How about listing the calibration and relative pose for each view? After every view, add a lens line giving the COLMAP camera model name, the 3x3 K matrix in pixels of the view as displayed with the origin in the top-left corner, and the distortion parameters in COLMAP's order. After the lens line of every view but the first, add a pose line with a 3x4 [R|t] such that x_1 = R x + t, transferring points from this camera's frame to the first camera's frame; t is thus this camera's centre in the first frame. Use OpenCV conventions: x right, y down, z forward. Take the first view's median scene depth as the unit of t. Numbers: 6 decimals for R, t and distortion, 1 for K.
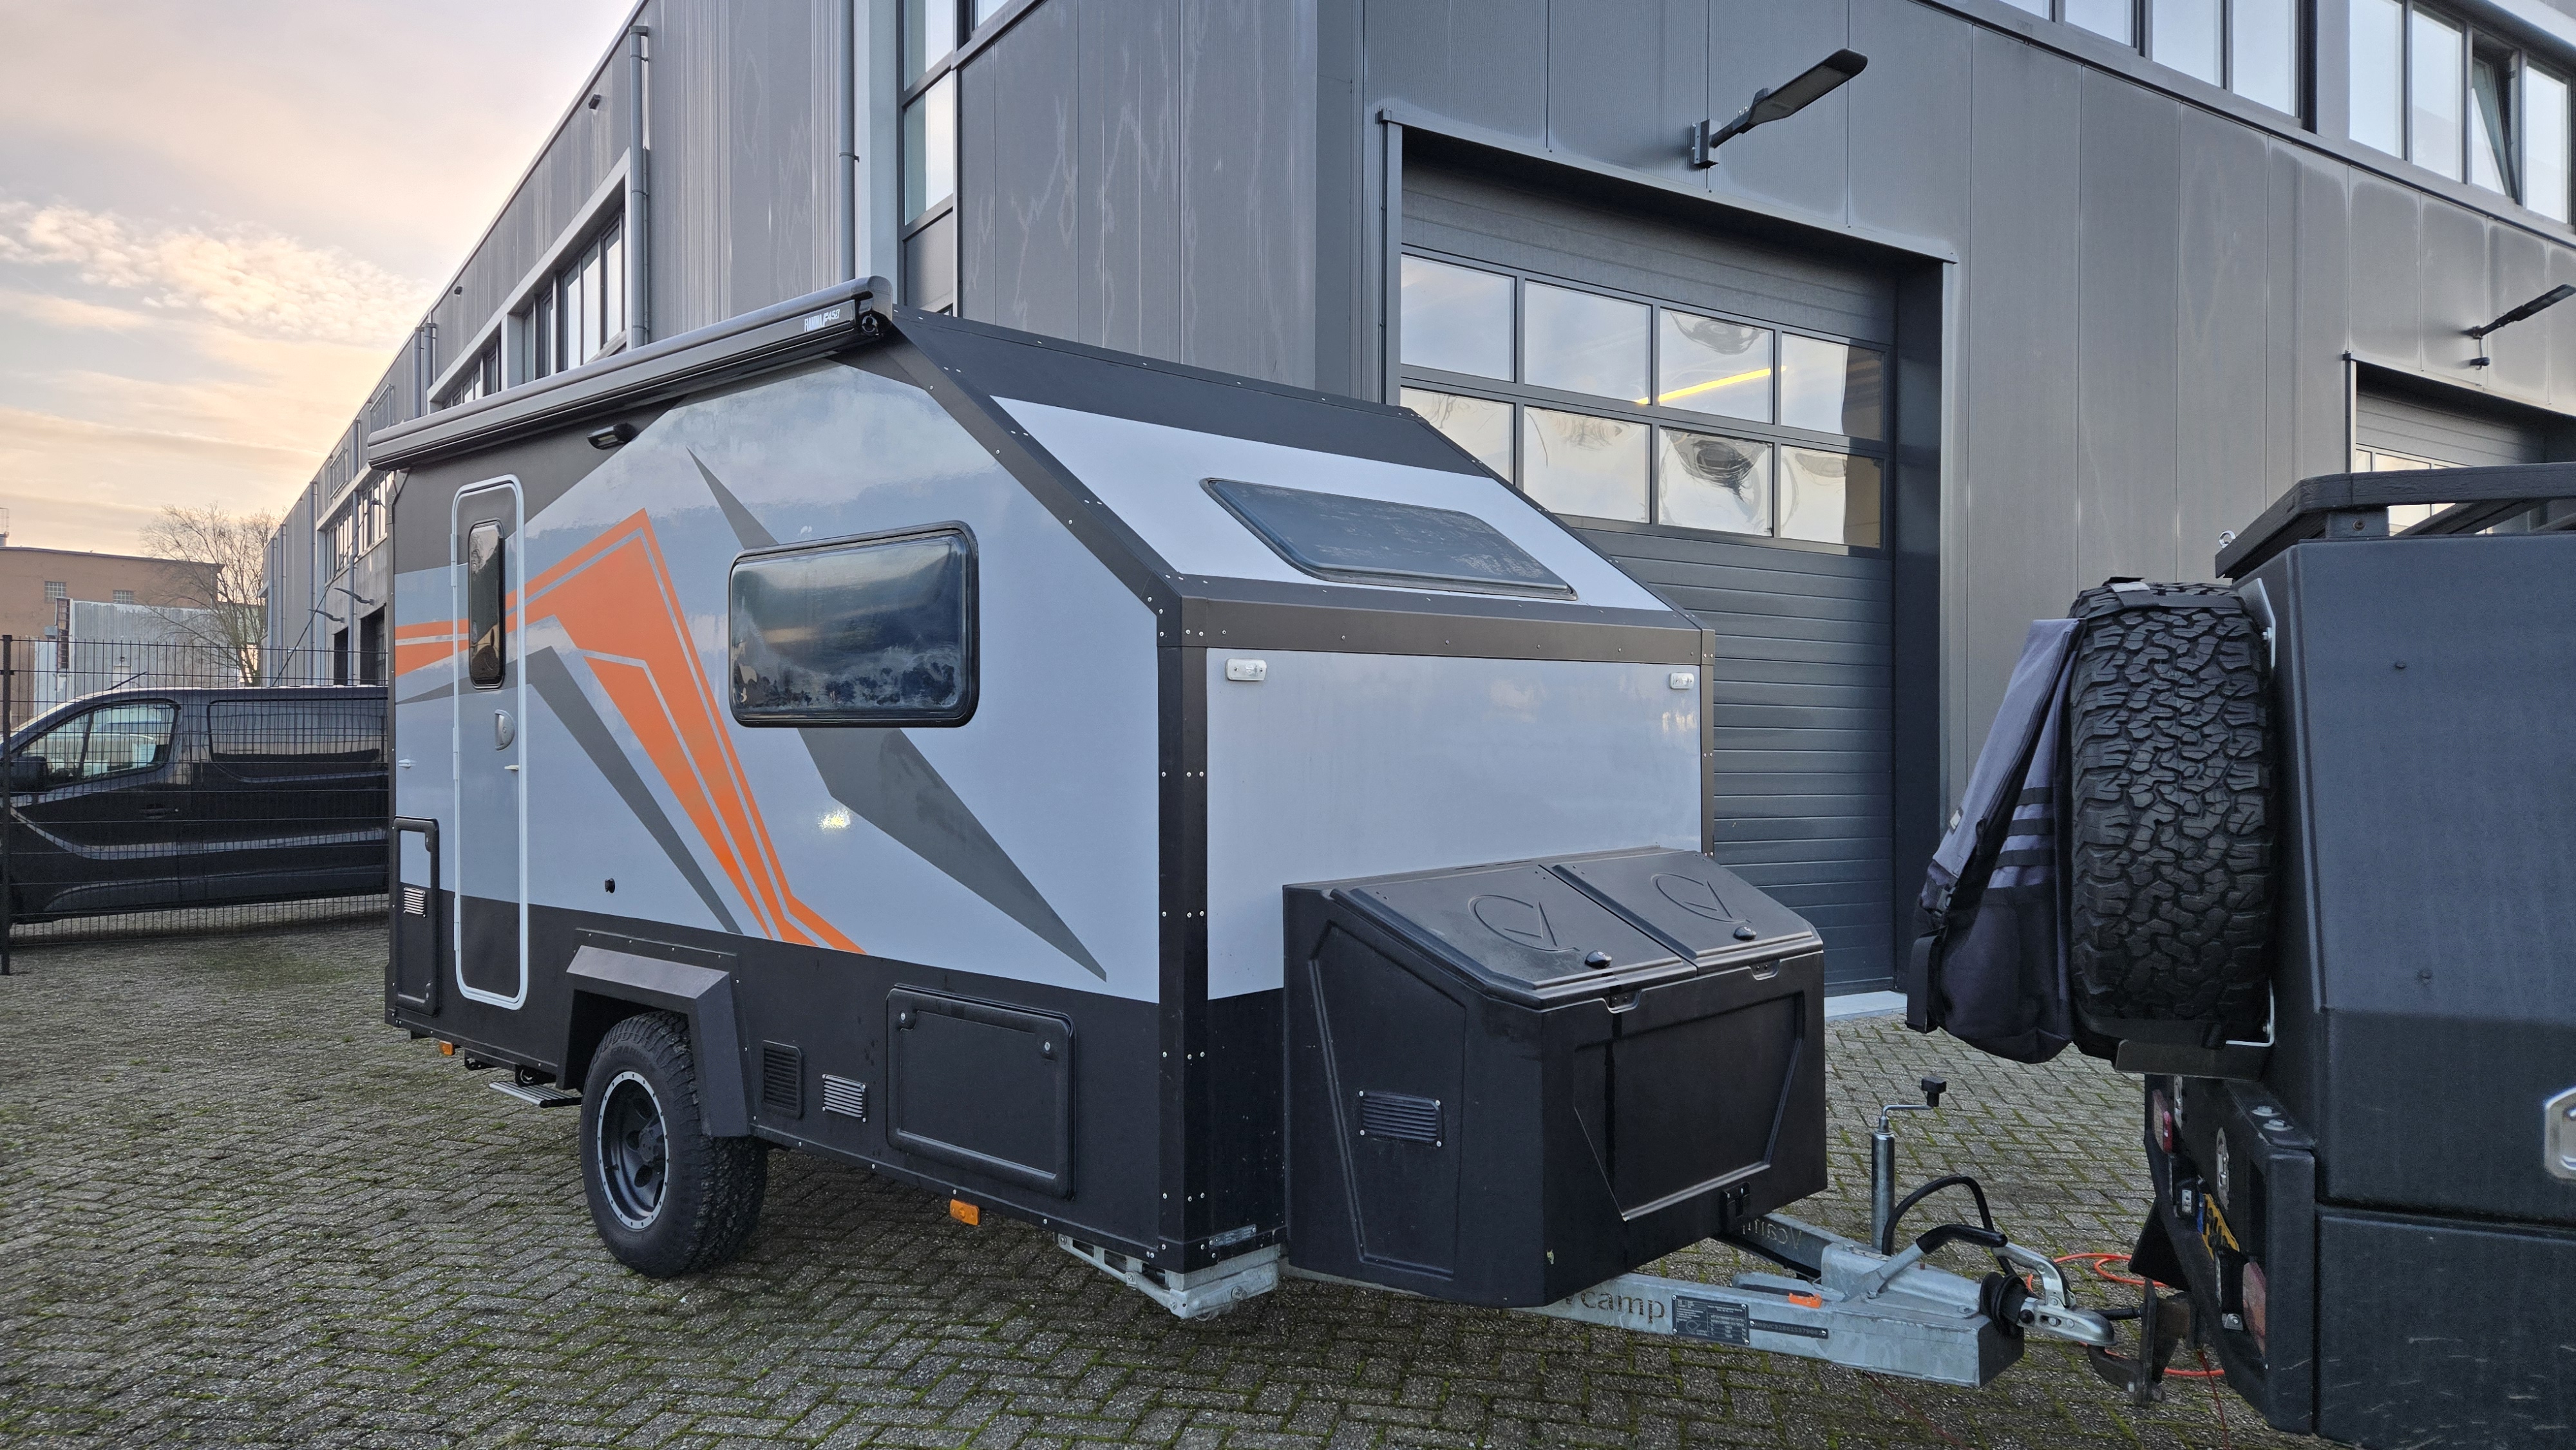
lens RADIAL K [[1707.6, 0, 1288.0], [0, 1707.6, 725.0], [0, 0, 1]] dist [0.070131, -0.057222]
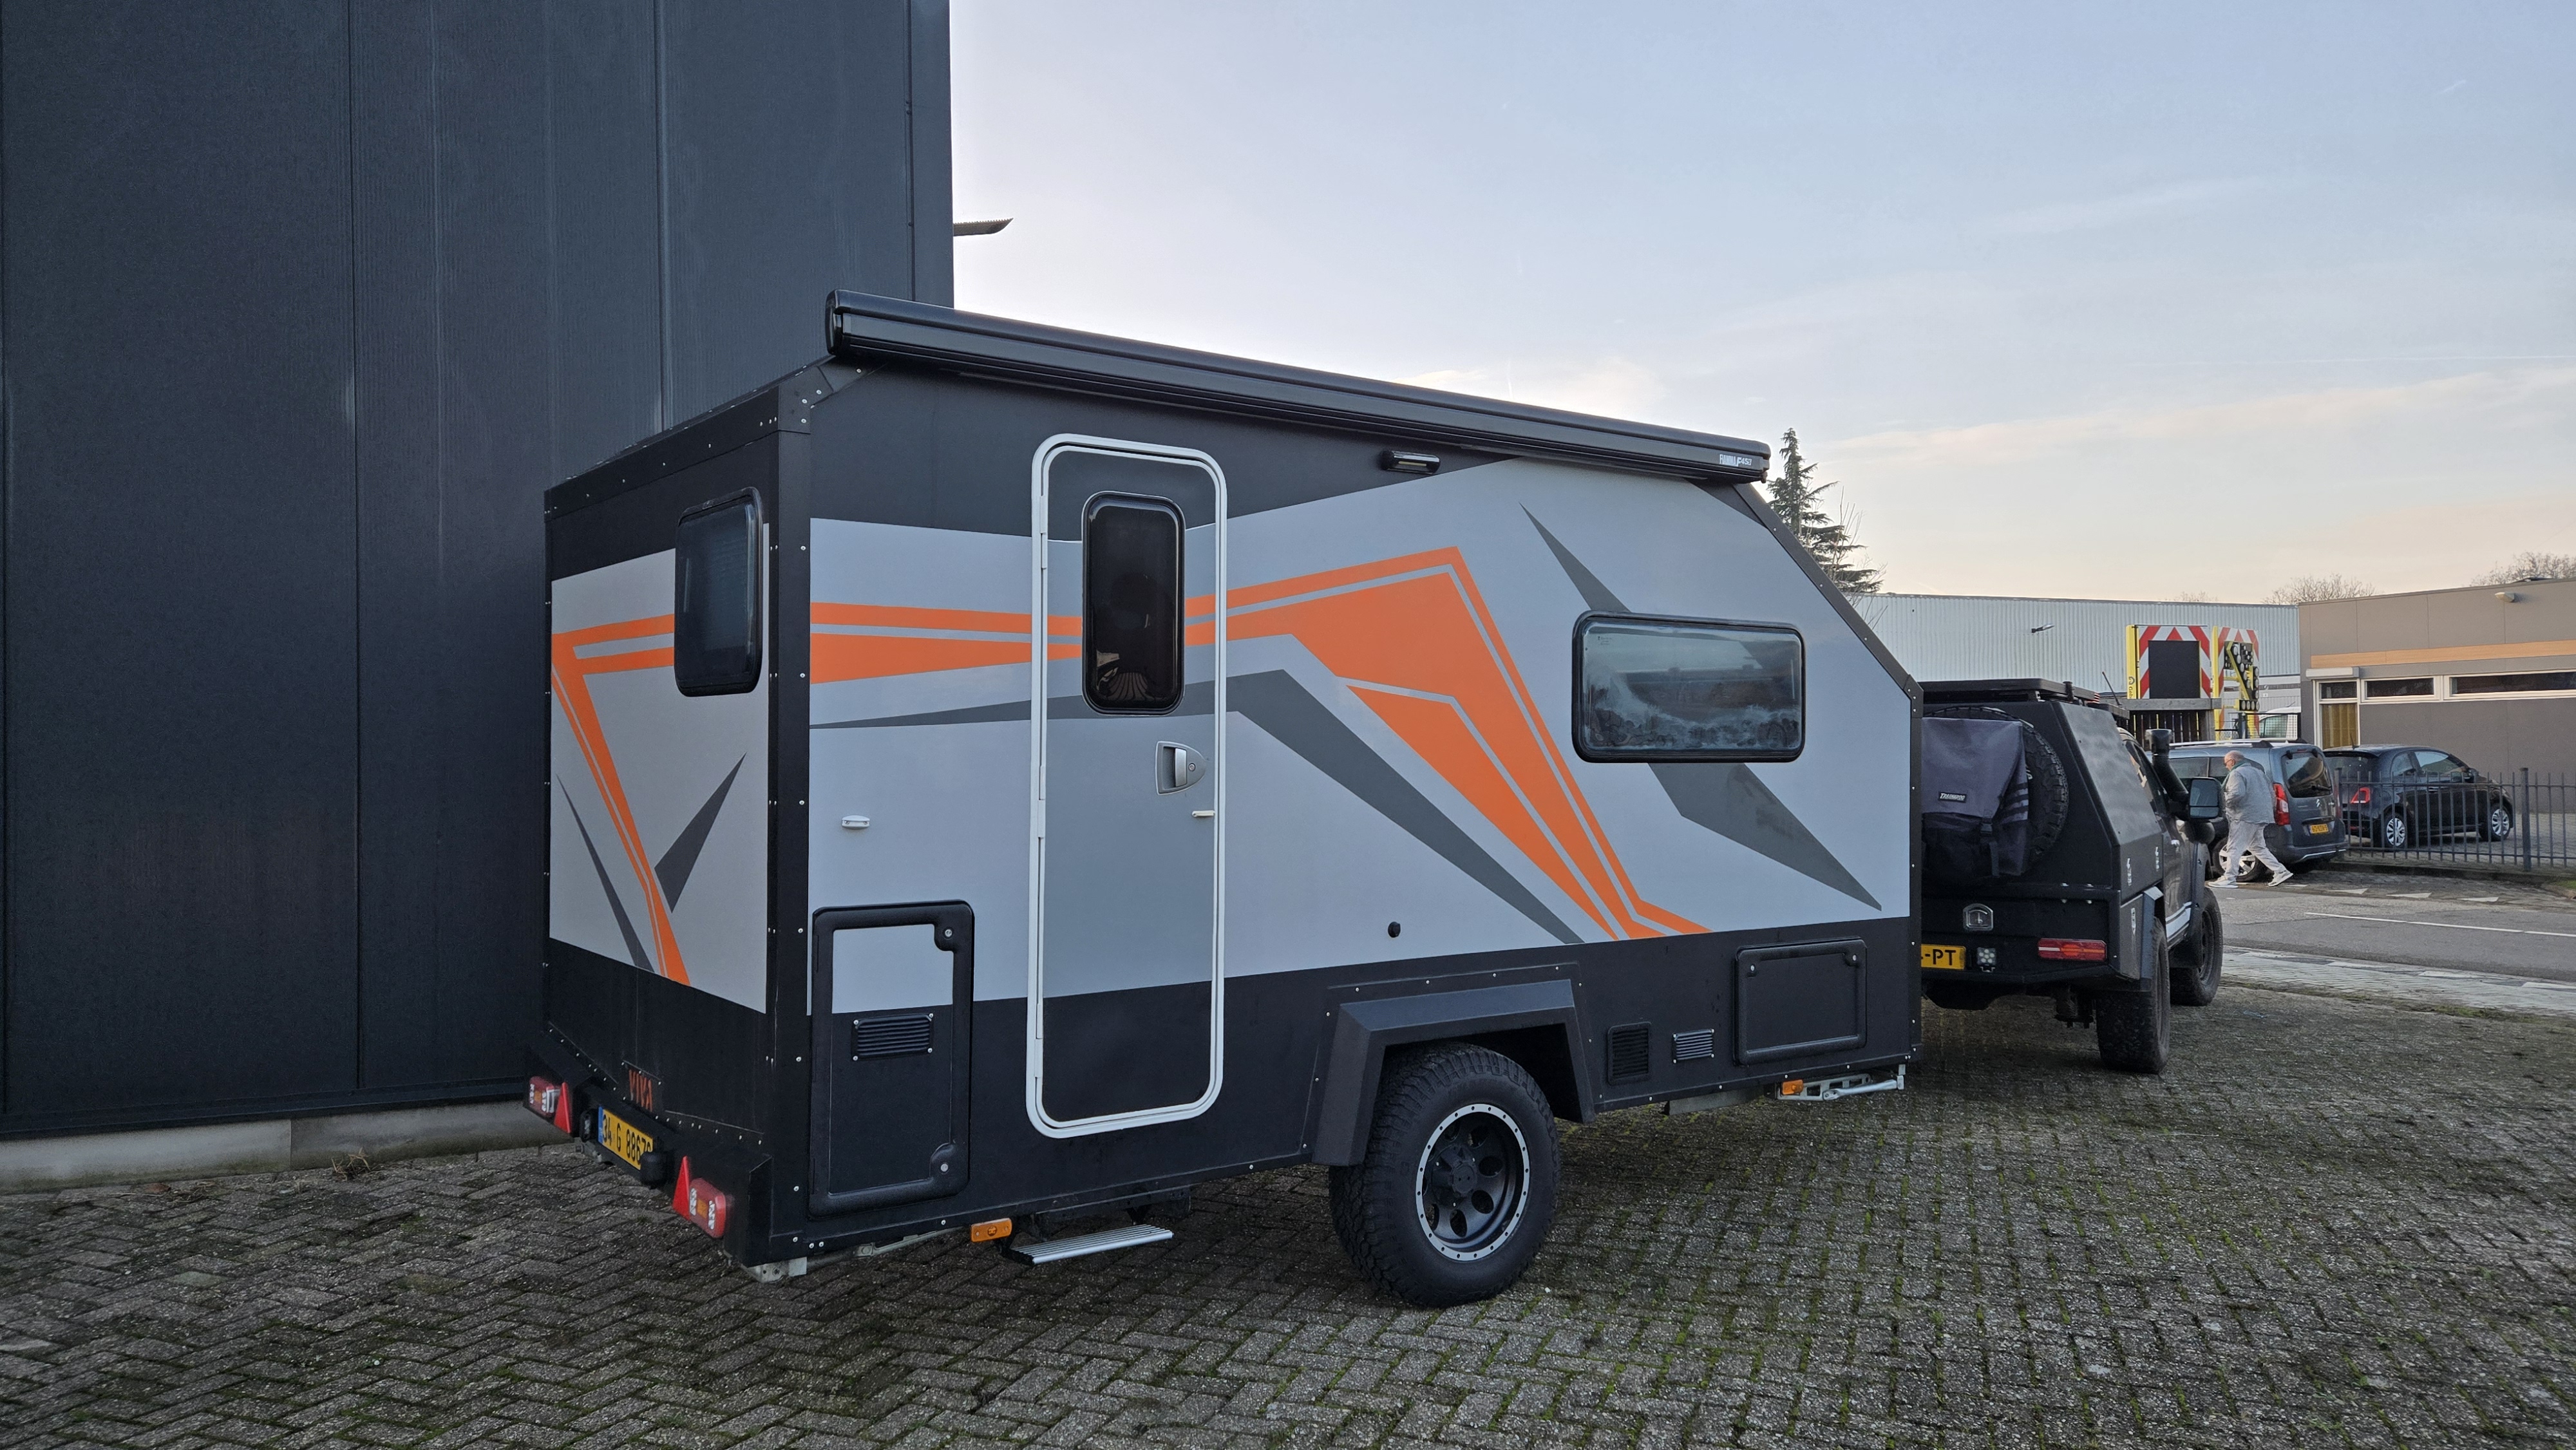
lens RADIAL K [[1709.0, 0, 1269.7], [0, 1709.0, 715.6], [0, 0, 1]] dist [0.071947, -0.059082]
pose [[0.185943, 0.020296, 0.982351, -1.468913], [-0.004365, 0.999794, -0.019830, -0.006521], [-0.982551, -0.000601, 0.185993, 0.981003]]
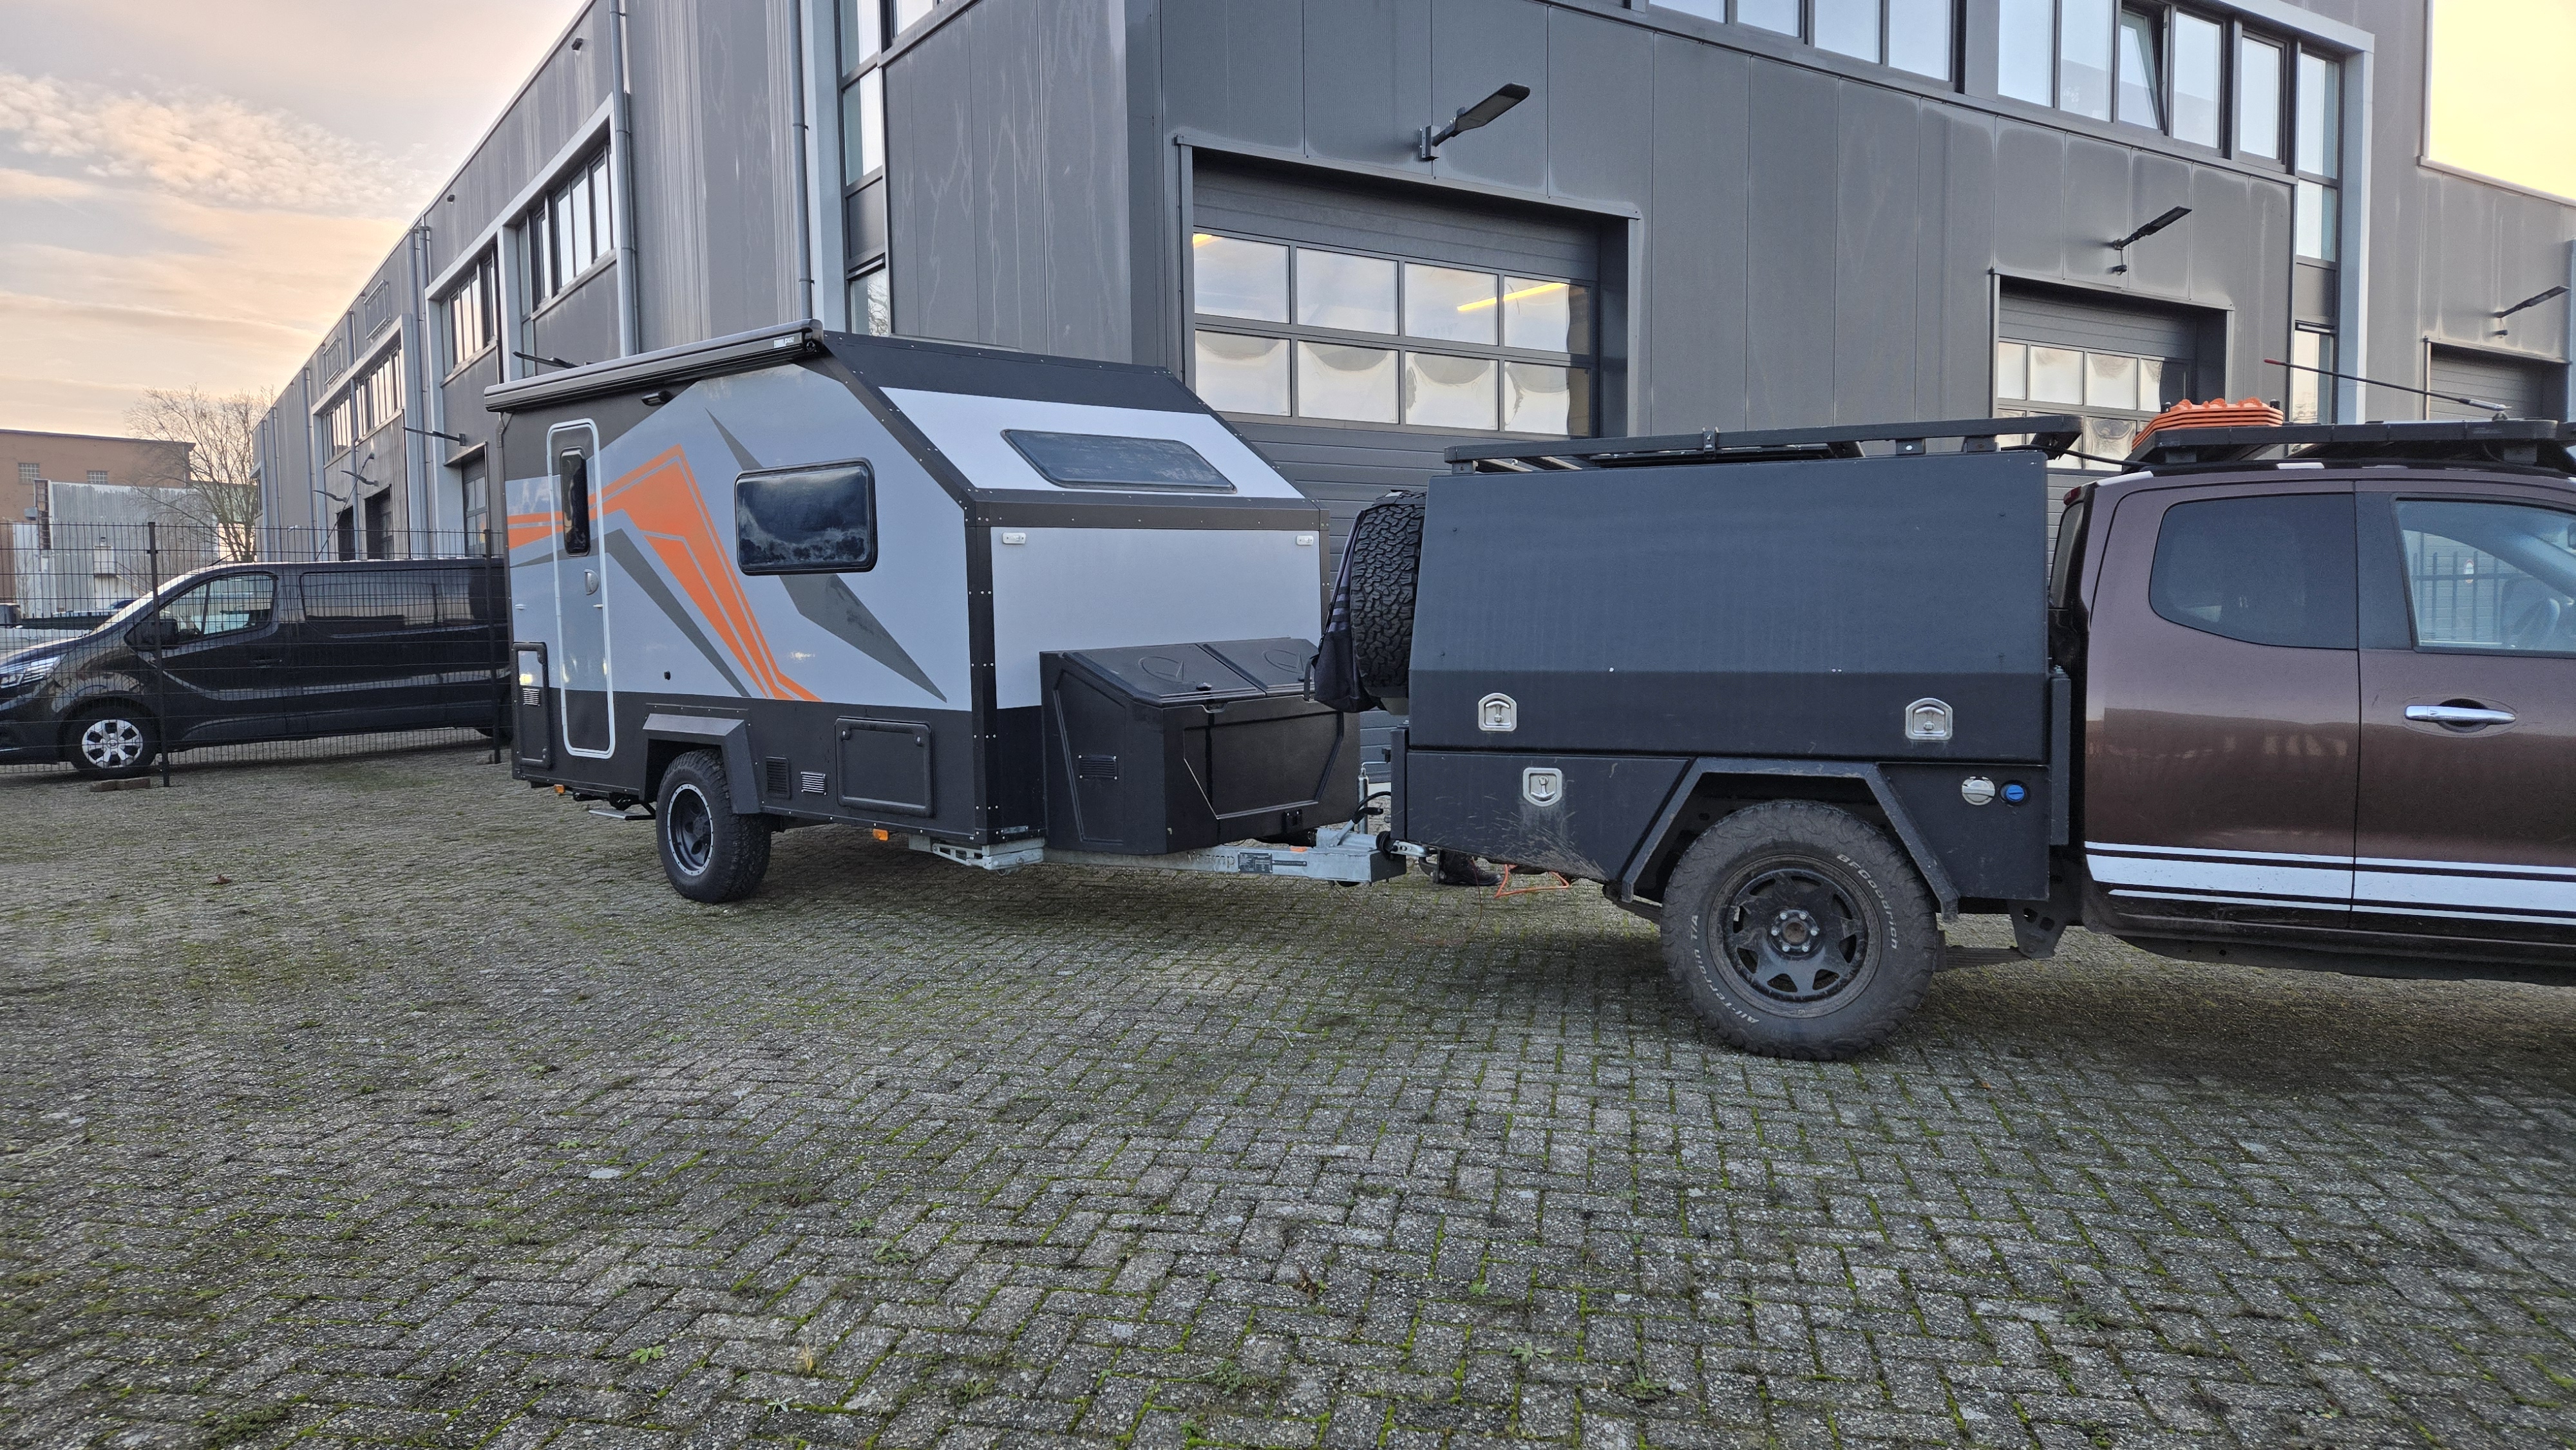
lens RADIAL K [[1701.1, 0, 1288.3], [0, 1701.1, 706.8], [0, 0, 1]] dist [0.076364, -0.067147]
pose [[0.999785, -0.017926, 0.010422, 0.195981], [0.017153, 0.997394, 0.070074, 0.020736], [-0.011651, -0.069880, 0.997487, -0.696032]]
